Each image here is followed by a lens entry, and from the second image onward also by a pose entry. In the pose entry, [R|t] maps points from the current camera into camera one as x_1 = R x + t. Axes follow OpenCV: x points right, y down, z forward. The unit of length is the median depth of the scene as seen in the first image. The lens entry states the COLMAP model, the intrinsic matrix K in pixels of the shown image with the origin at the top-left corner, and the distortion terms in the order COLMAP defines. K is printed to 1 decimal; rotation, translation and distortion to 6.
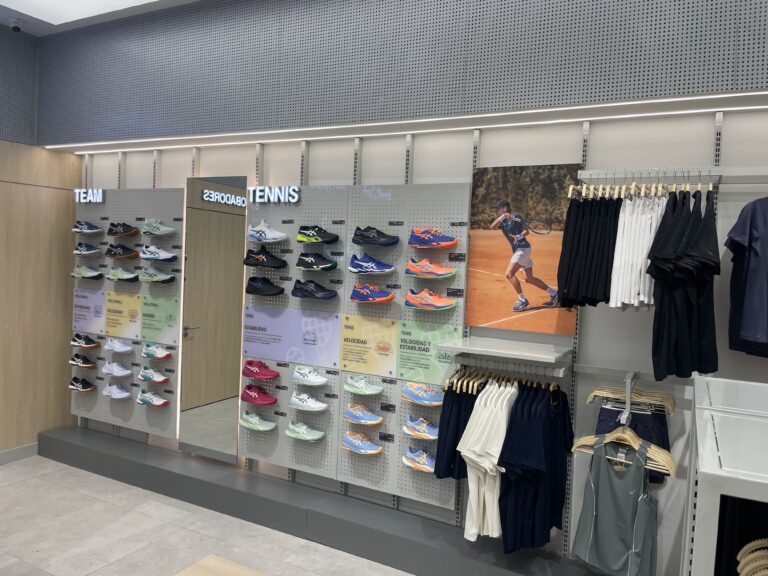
lens RADIAL K [[579.0, 0, 389.5], [0, 579.0, 285.4], [0, 0, 1]] dist [0.081539, -0.117074]
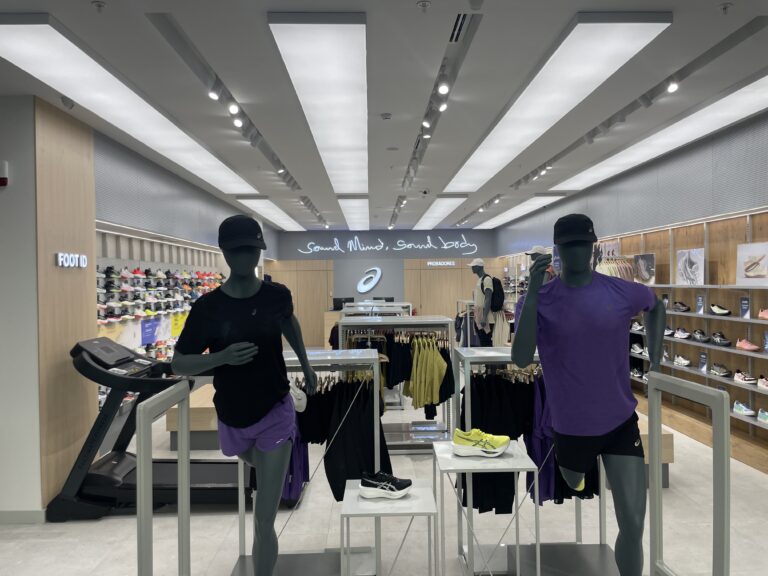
lens RADIAL K [[579.0, 0, 389.5], [0, 579.0, 285.4], [0, 0, 1]] dist [0.081539, -0.117074]
pose [[0.487836, -0.042066, -0.871921, 2.961735], [-0.010812, 0.998470, -0.054220, 0.189013], [0.872868, 0.035878, 0.486635, -1.777947]]
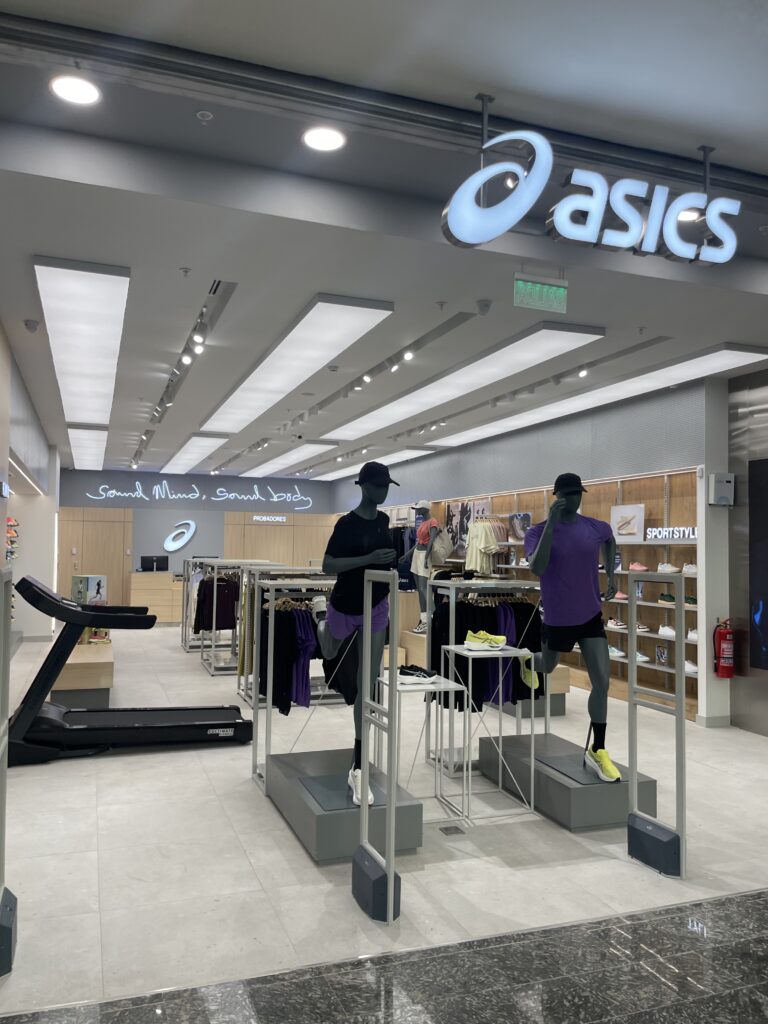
lens RADIAL K [[770.8, 0, 372.3], [0, 770.8, 525.8], [0, 0, 1]] dist [0.091324, -0.126241]
pose [[0.732798, -0.052599, -0.678410, 3.132563], [-0.018261, 0.995128, -0.096881, 0.295242], [0.680201, 0.083382, 0.728268, -2.474160]]
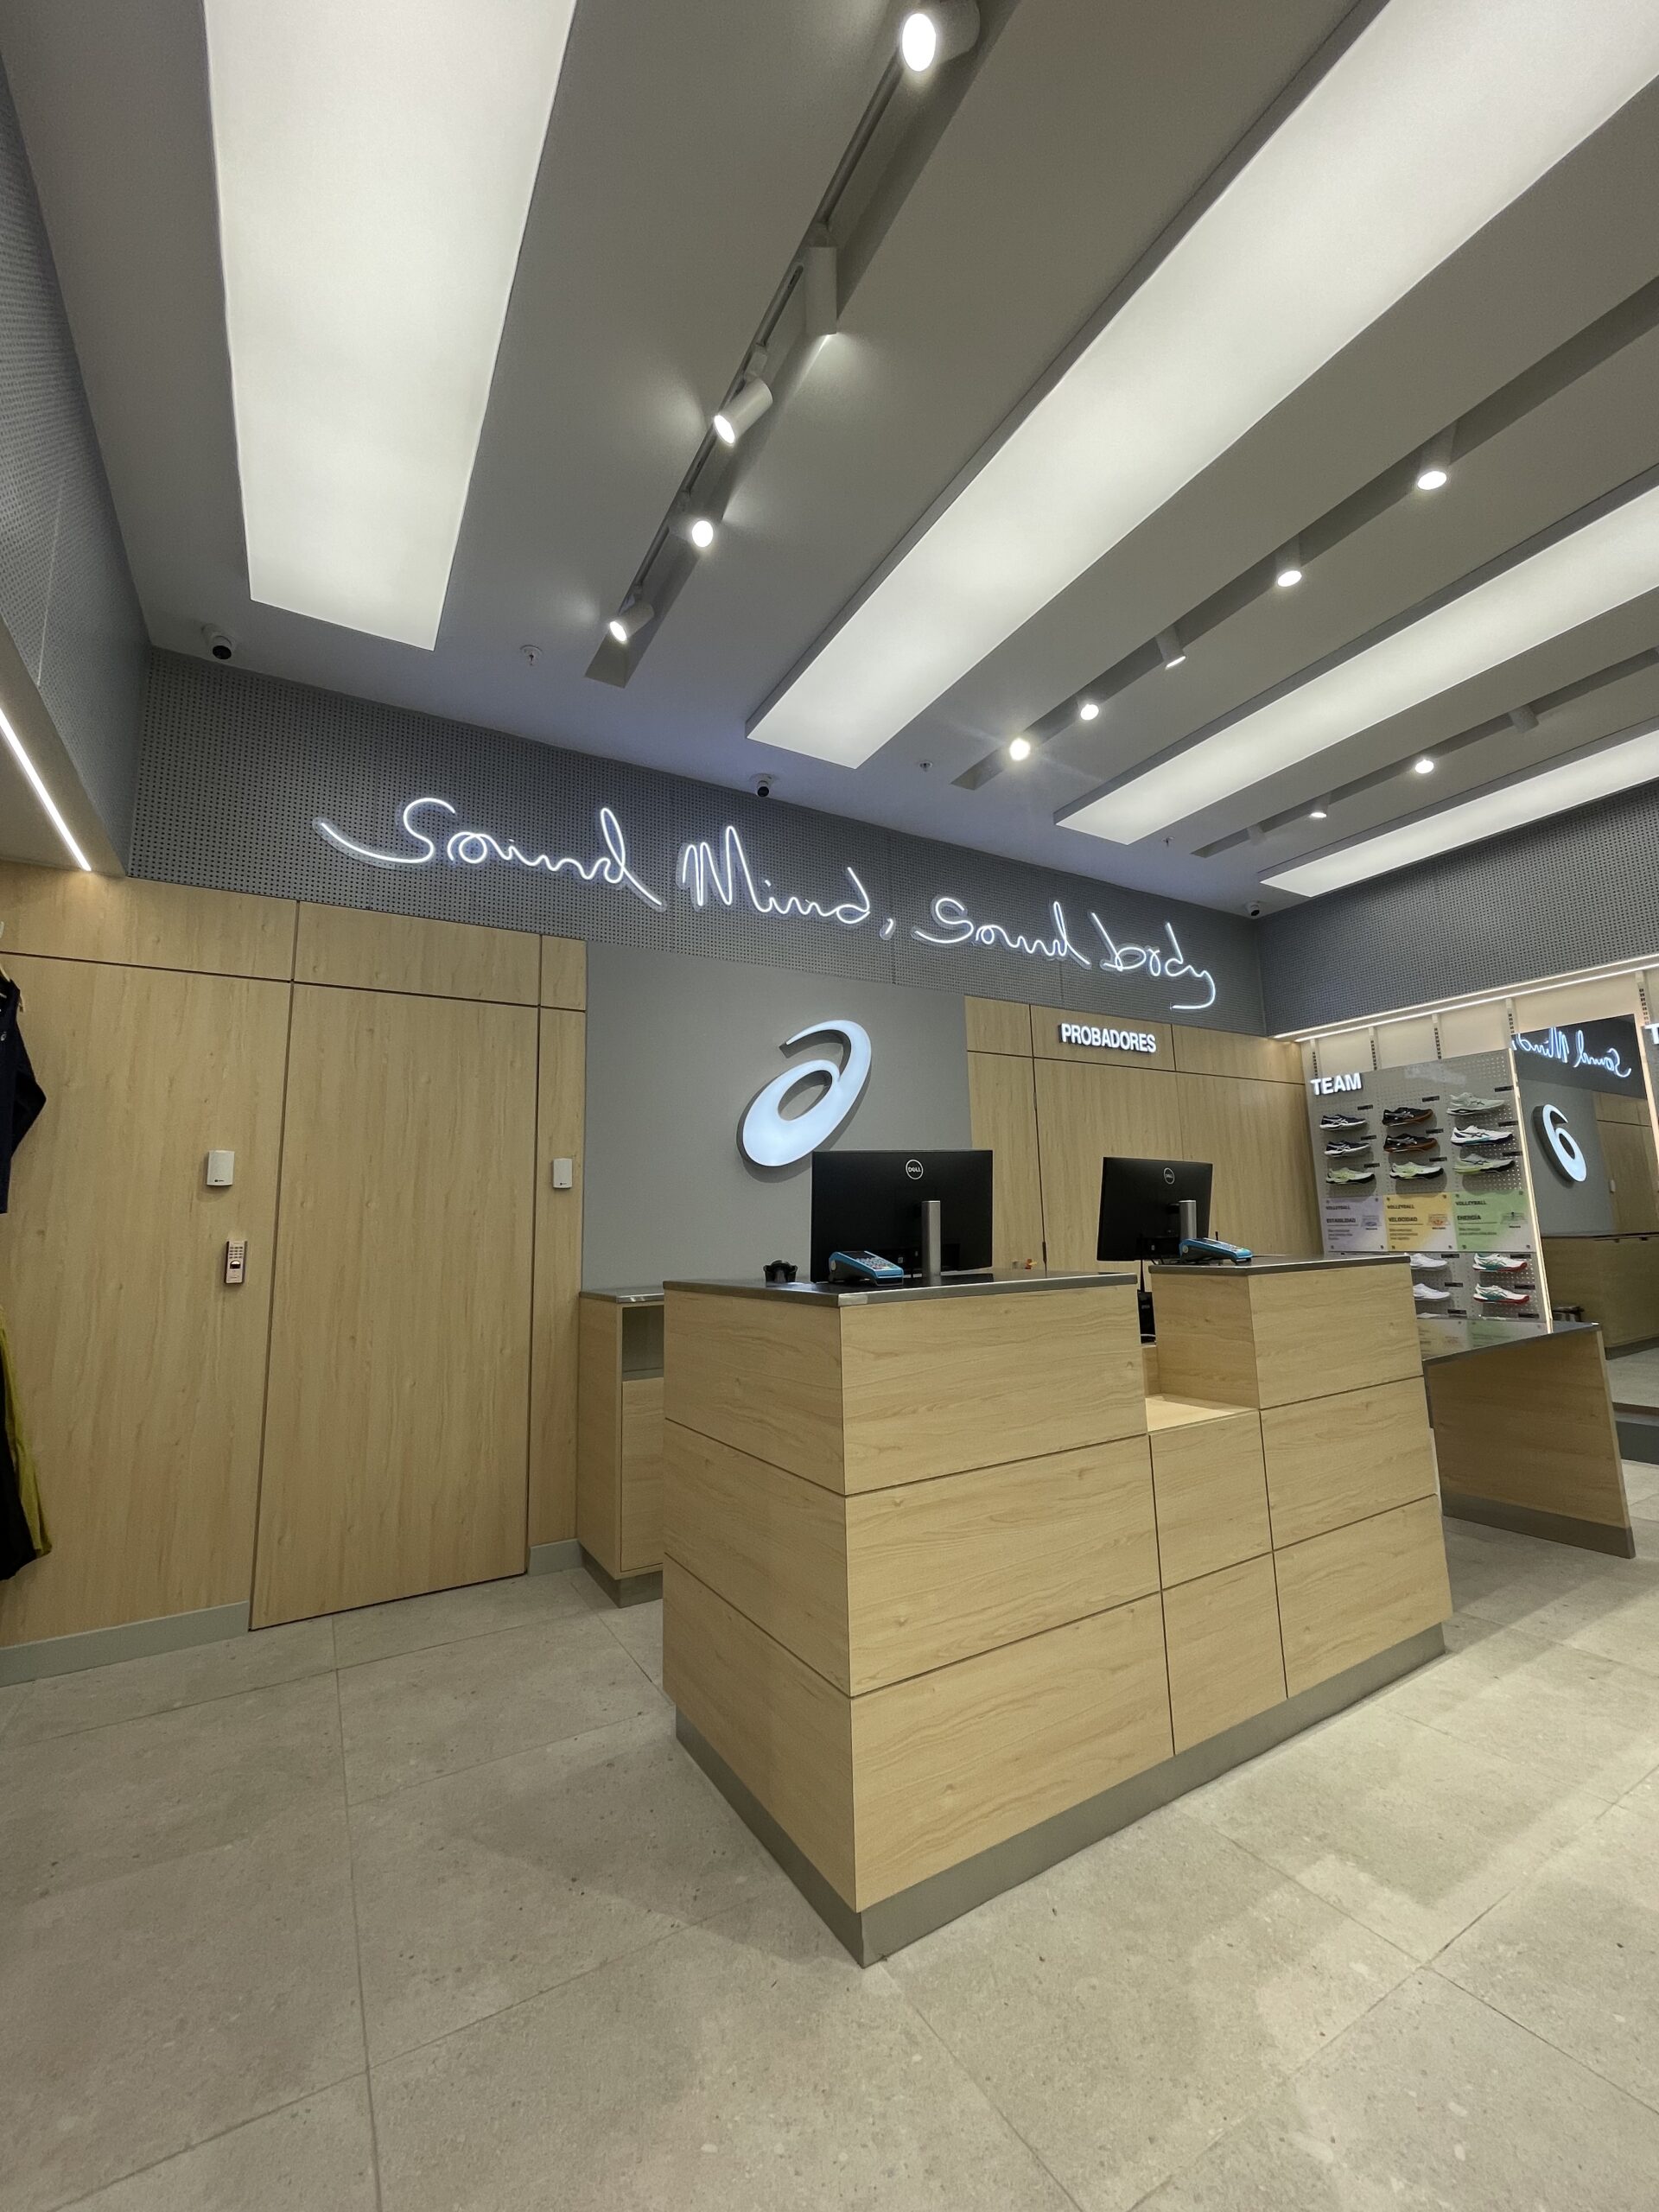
lens RADIAL K [[876.0, 0, 829.5], [0, 876.0, 1106.0], [0, 0, 1]] dist [0.000614, -0.000123]
pose [[0.847238, -0.141586, -0.511997, -0.654091], [0.036308, 0.977006, -0.210095, 0.153002], [0.529971, 0.159411, 0.832898, -0.563135]]
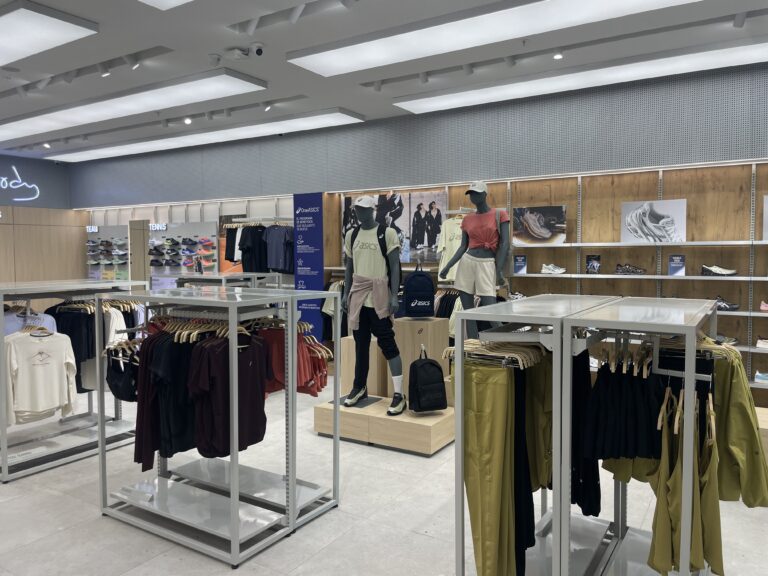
lens RADIAL K [[578.1, 0, 388.5], [0, 578.1, 284.7], [0, 0, 1]] dist [0.091324, -0.126241]
pose [[0.996540, -0.043934, -0.070548, 1.081863], [0.044196, 0.999021, 0.002163, 0.151226], [0.070384, -0.005274, 0.997506, -1.648636]]
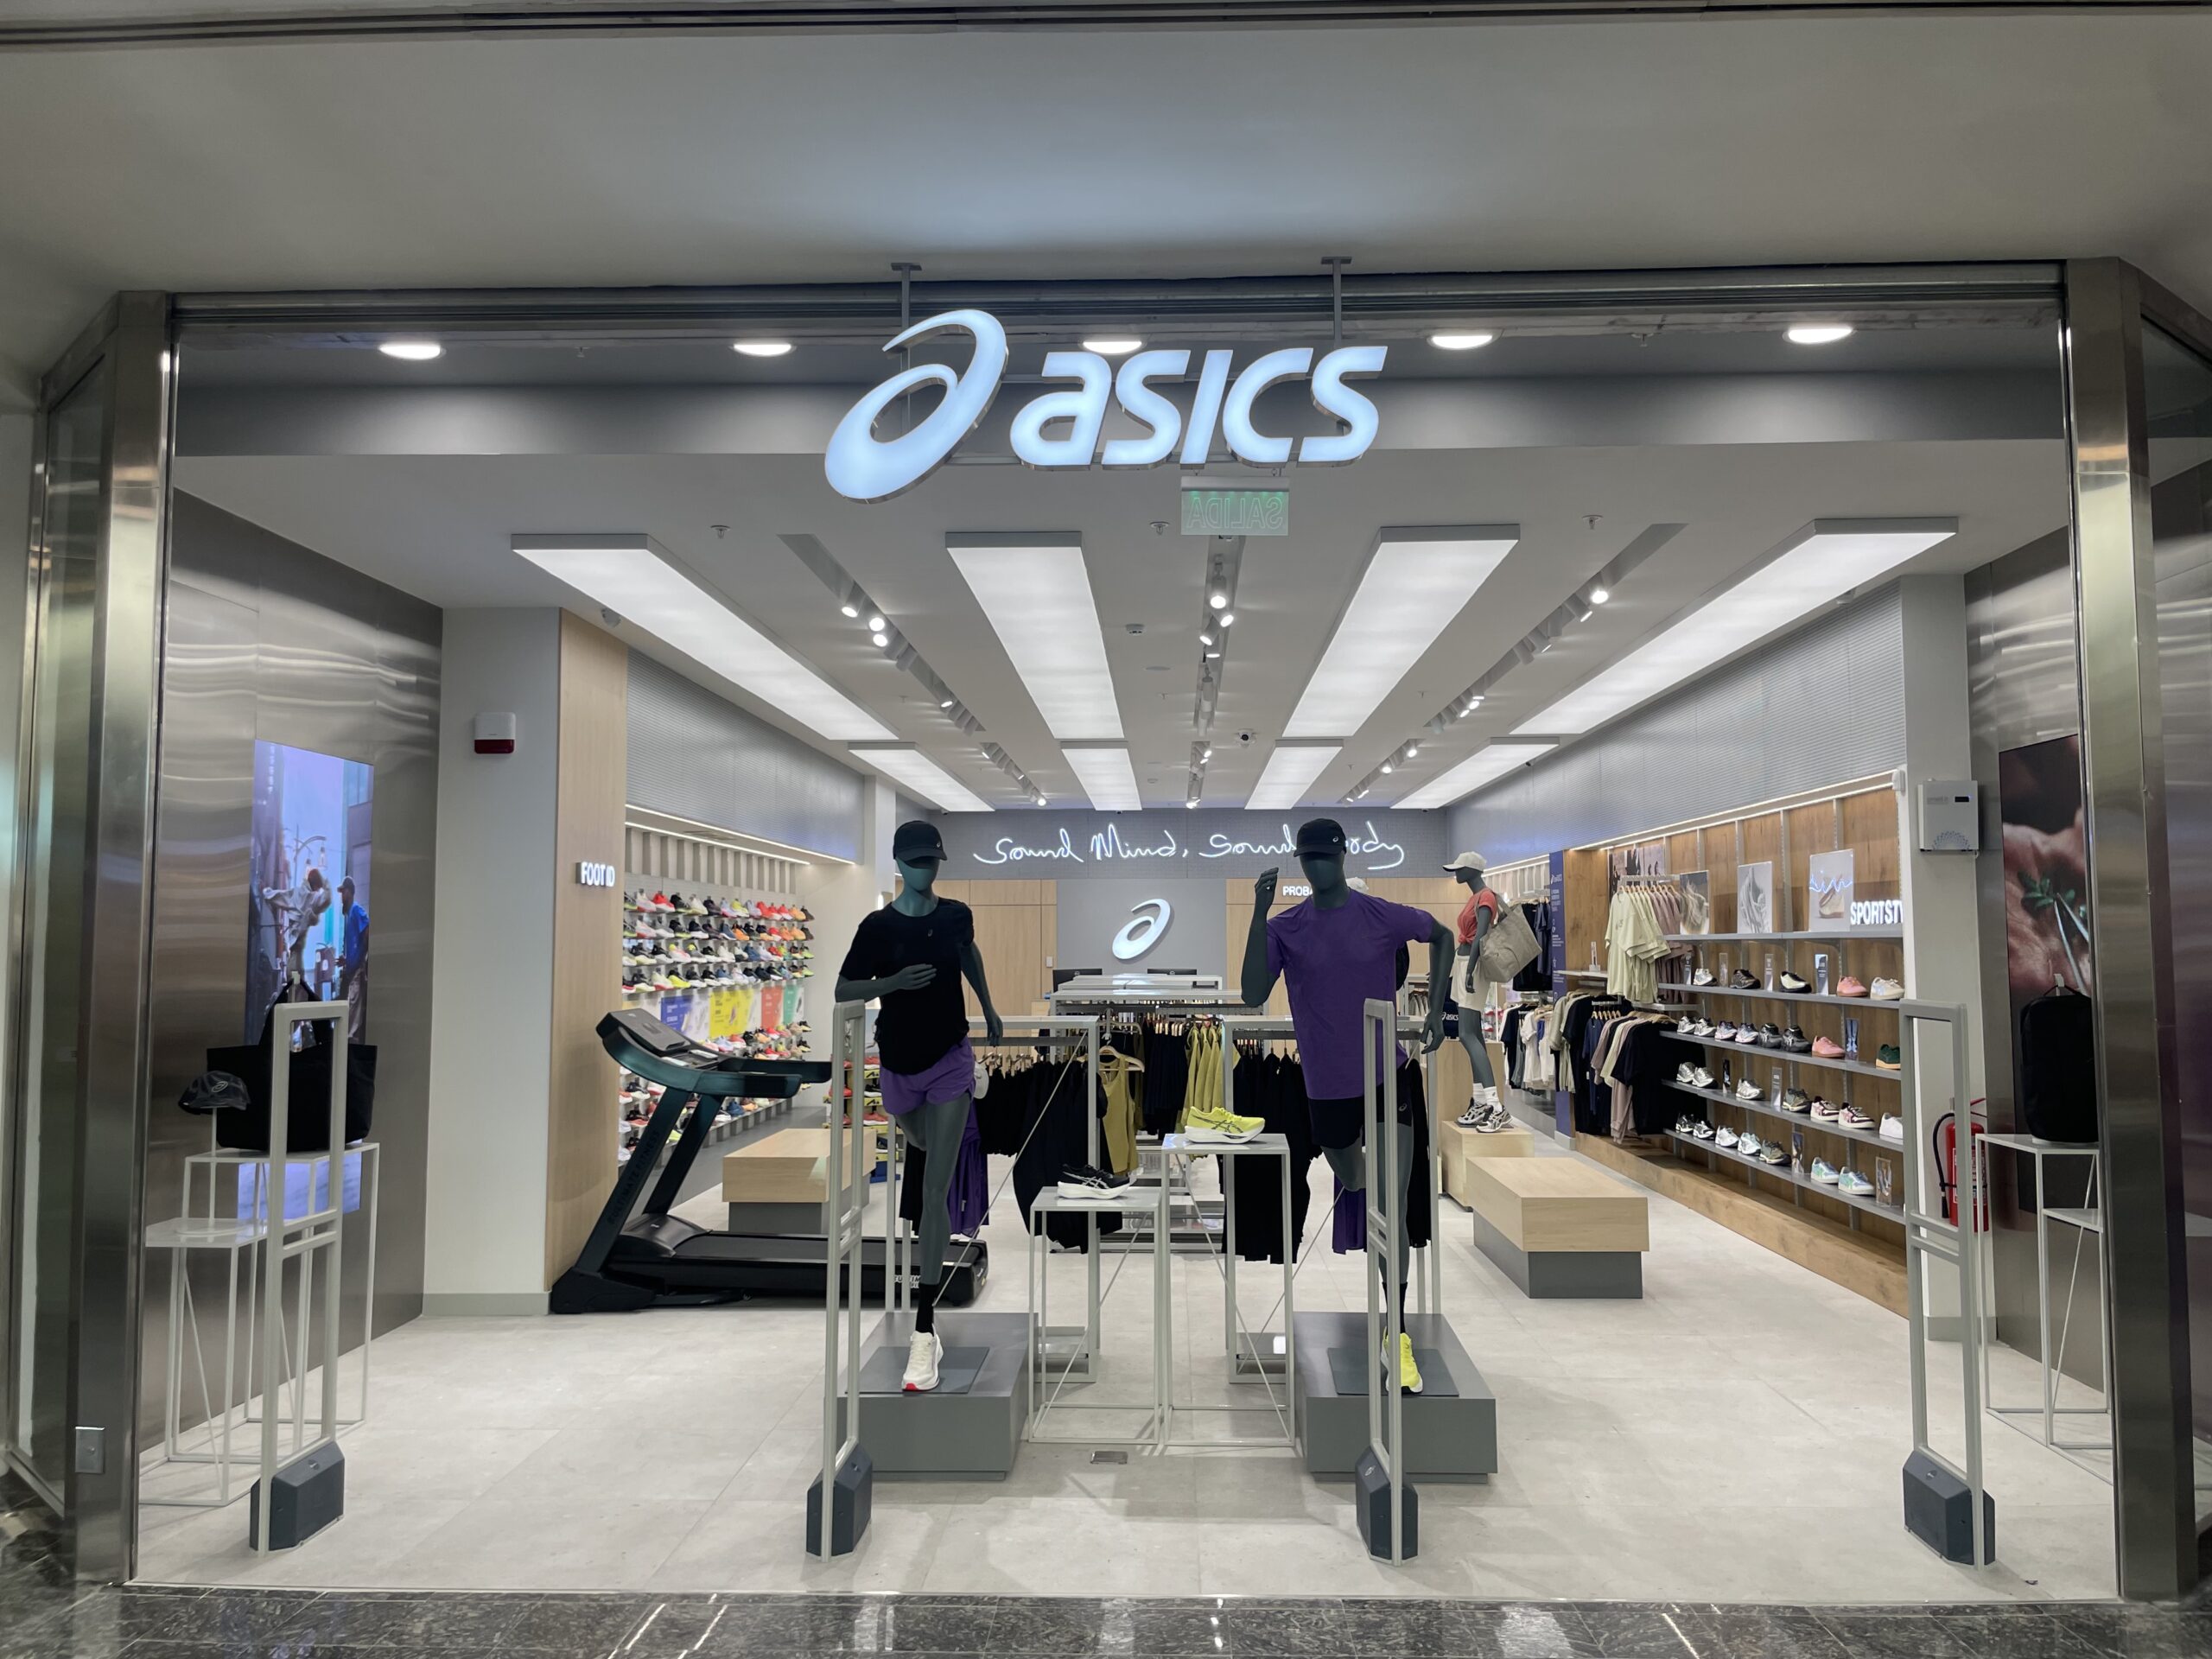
lens RADIAL K [[1665.0, 0, 1119.0], [0, 1665.0, 819.9], [0, 0, 1]] dist [0.091324, -0.126241]
pose [[0.429603, -0.110944, -0.896177, 3.834142], [-0.025544, 0.990534, -0.134870, 0.287792], [0.902656, 0.080832, 0.422703, -2.110587]]
